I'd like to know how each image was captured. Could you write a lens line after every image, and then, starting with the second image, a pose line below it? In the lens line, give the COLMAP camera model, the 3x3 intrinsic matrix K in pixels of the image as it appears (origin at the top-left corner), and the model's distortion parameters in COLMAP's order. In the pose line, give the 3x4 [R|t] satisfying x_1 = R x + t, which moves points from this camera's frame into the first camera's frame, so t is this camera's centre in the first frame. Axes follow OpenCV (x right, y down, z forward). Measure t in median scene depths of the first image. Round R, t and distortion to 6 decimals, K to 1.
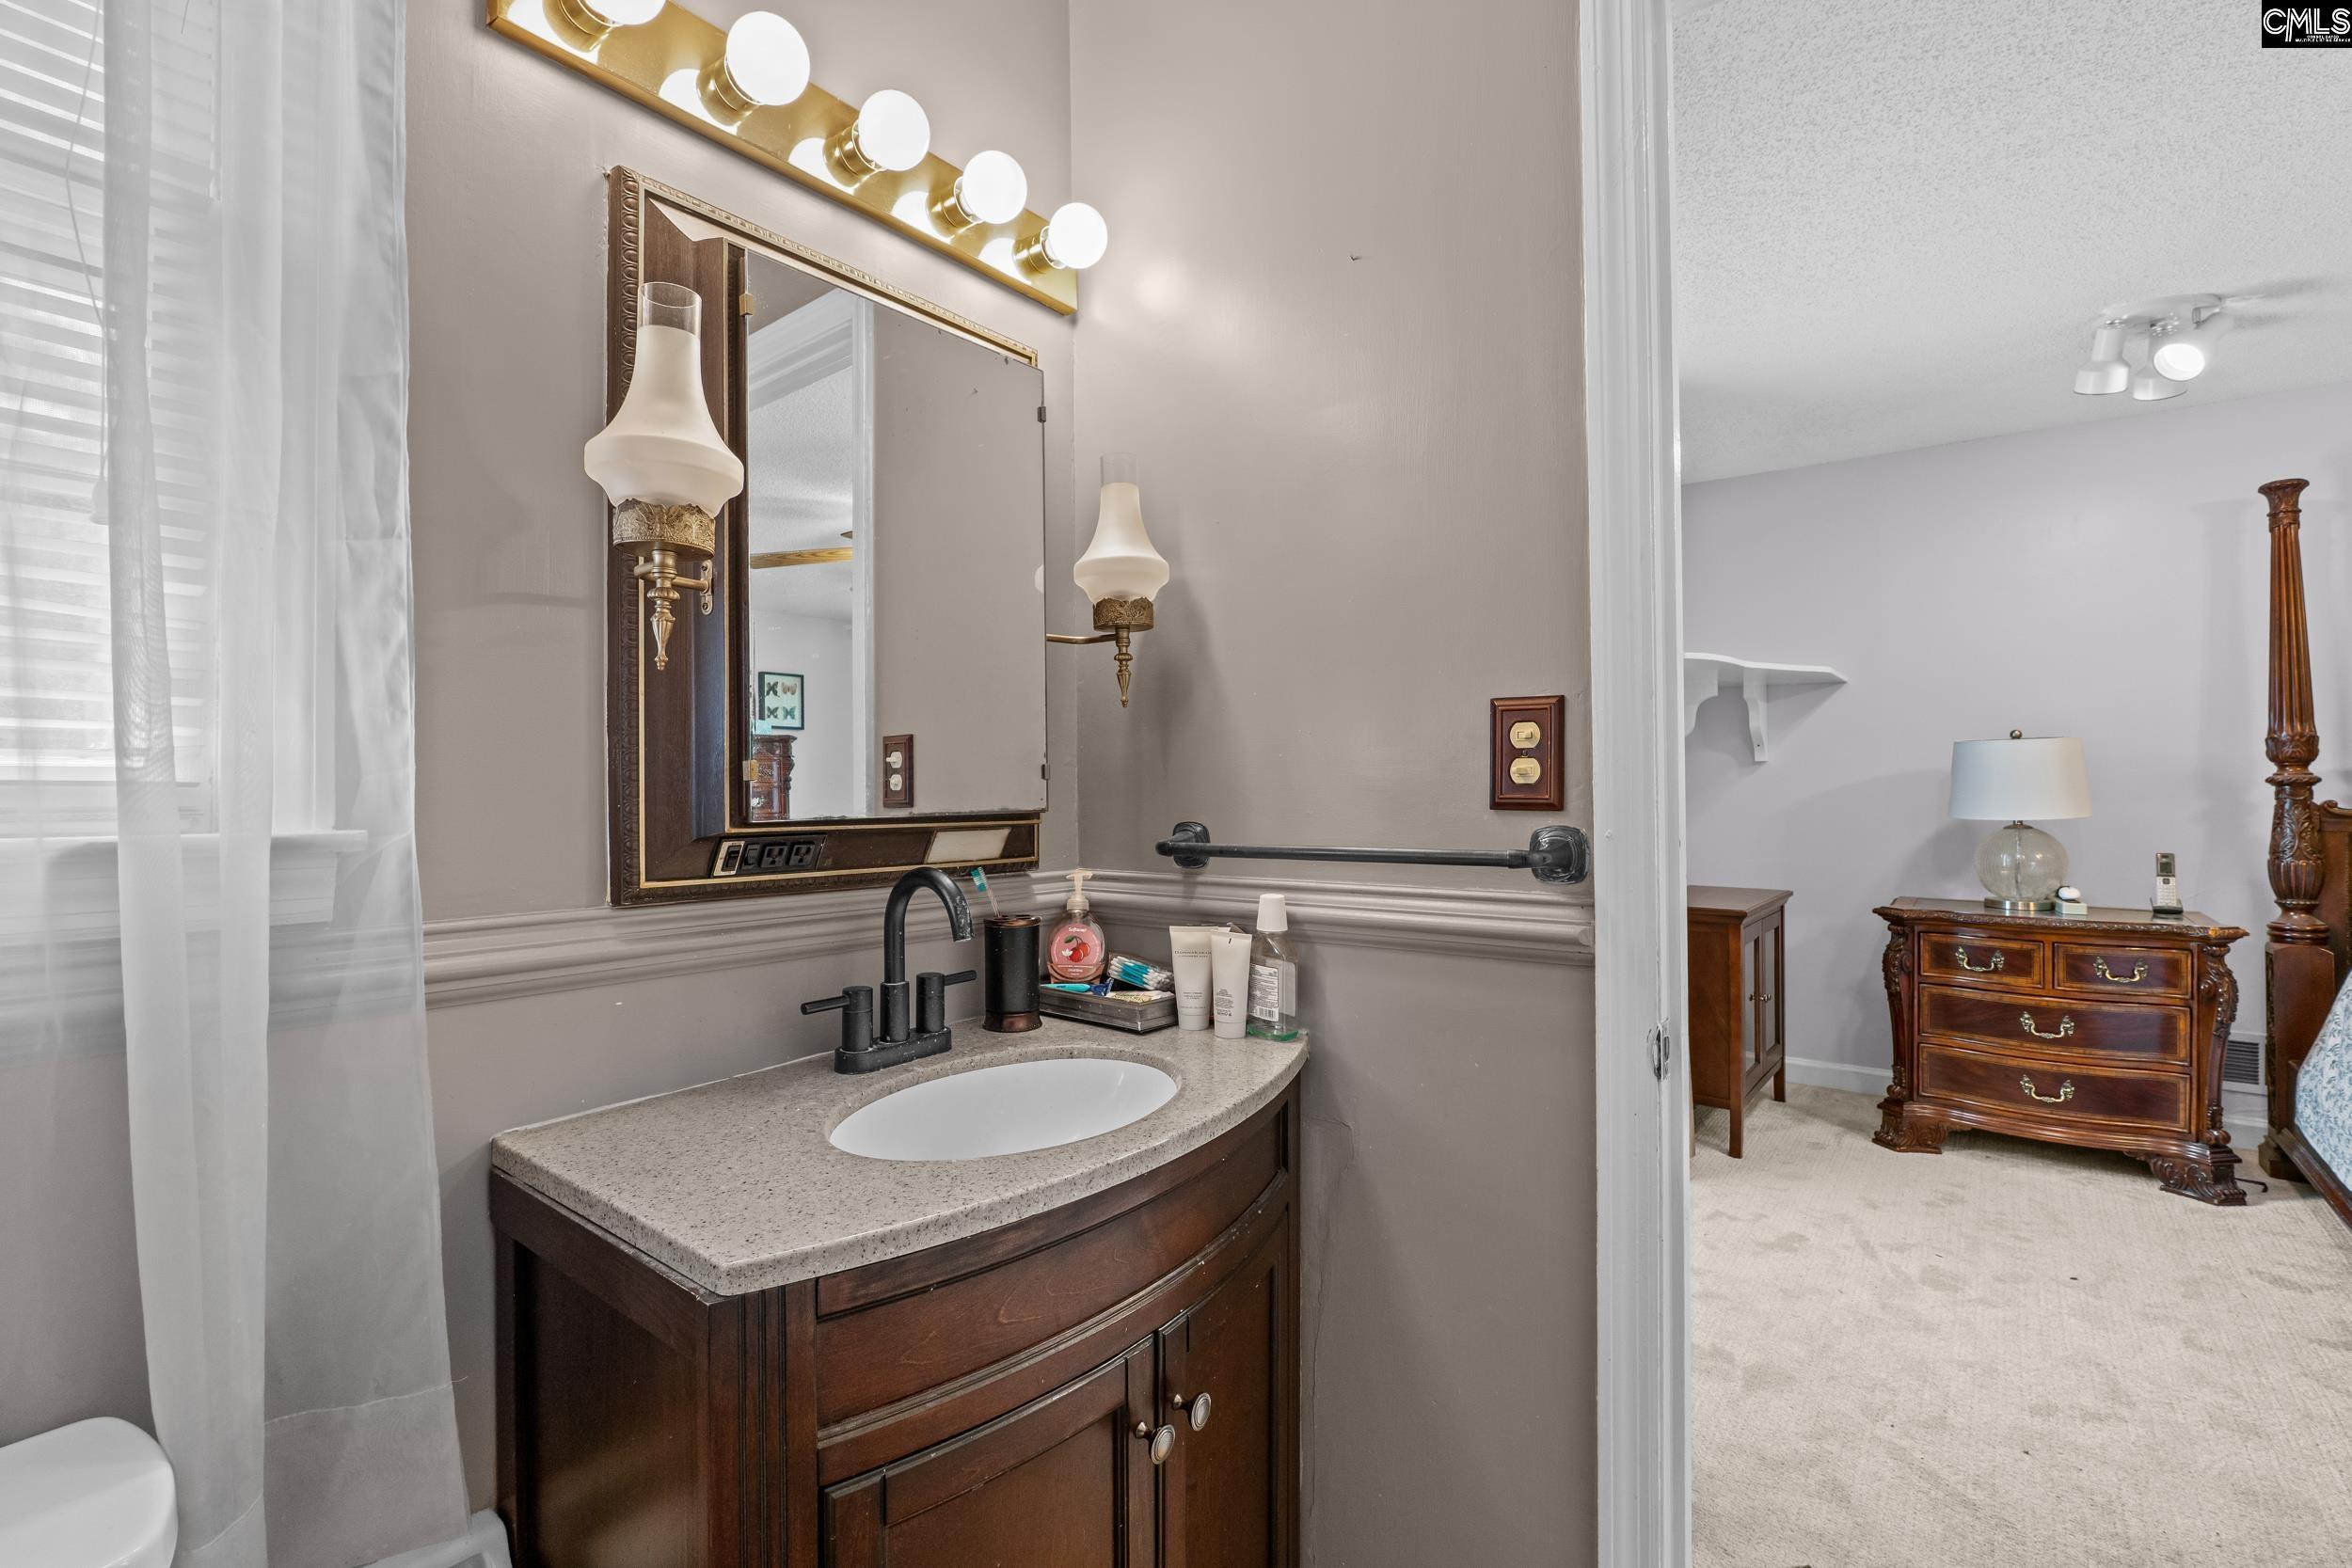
lens RADIAL K [[1071.2, 0, 1171.6], [0, 1071.2, 778.8], [0, 0, 1]] dist [-0.008959, 0.000802]
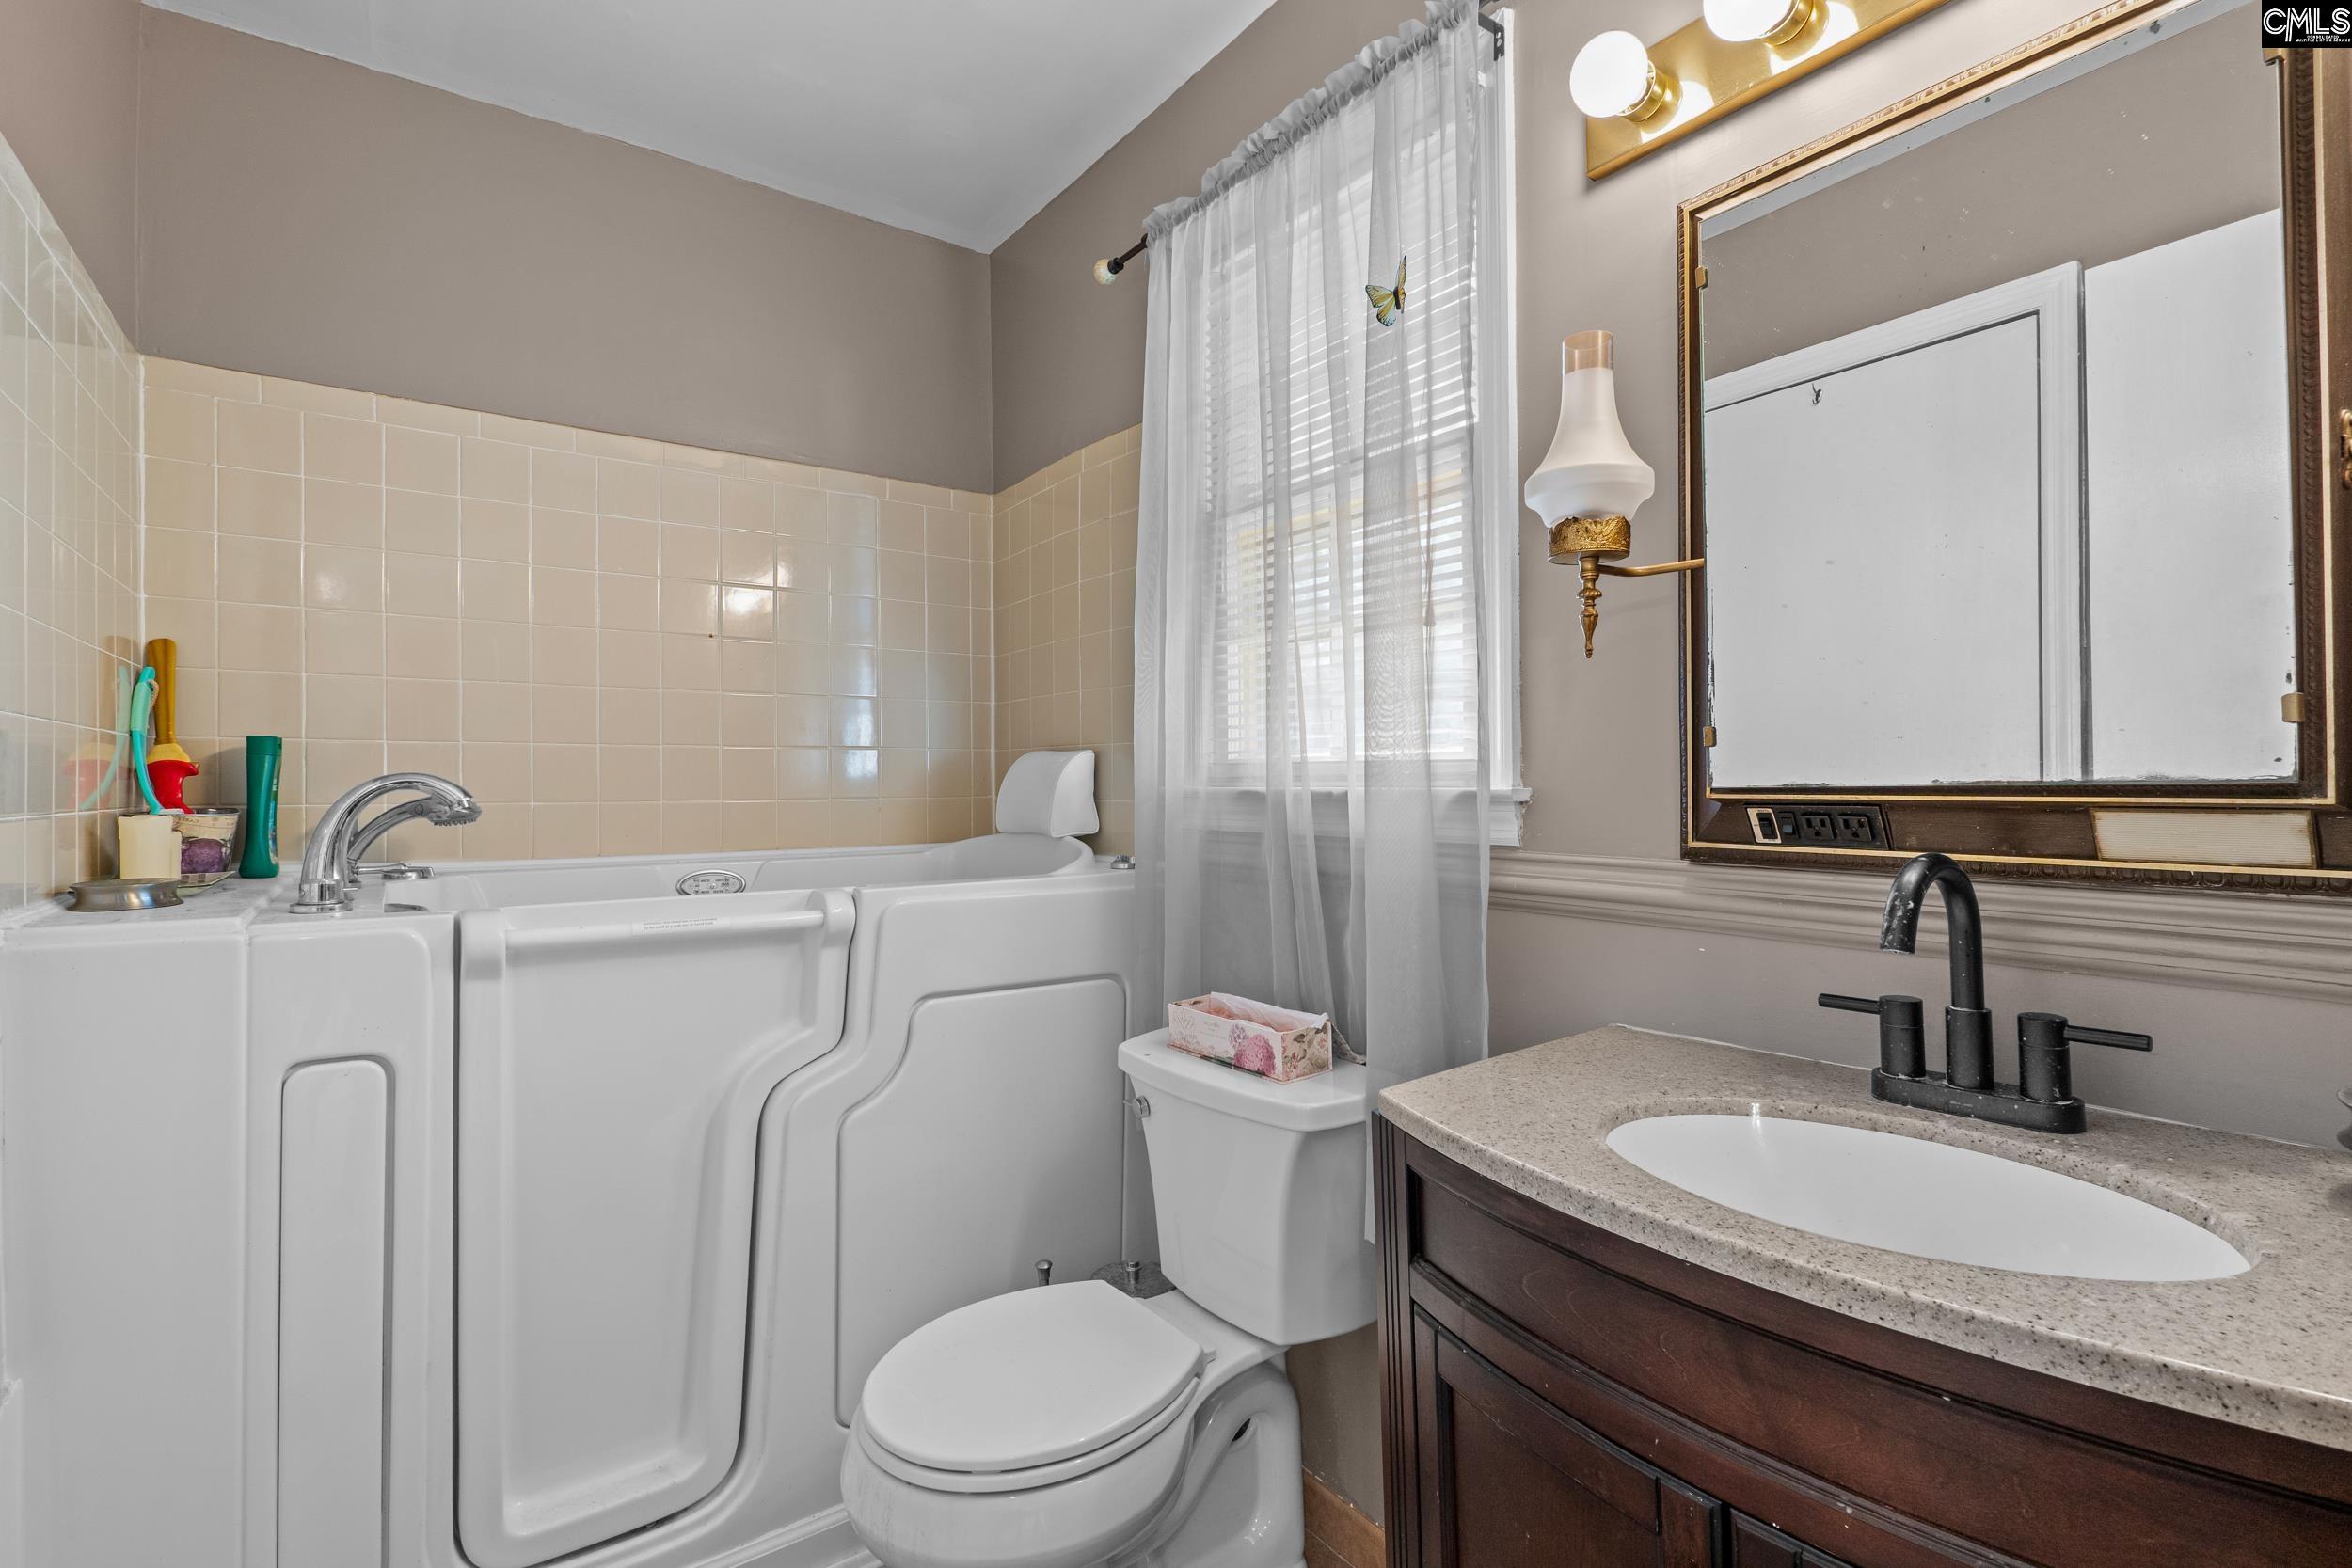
lens RADIAL K [[1071.2, 0, 1171.6], [0, 1071.2, 778.8], [0, 0, 1]] dist [-0.008959, 0.000802]
pose [[-0.294023, -0.002036, -0.955796, 0.713970], [0.017040, 0.999828, -0.007371, 0.030425], [0.955647, -0.018454, -0.293937, 0.801052]]
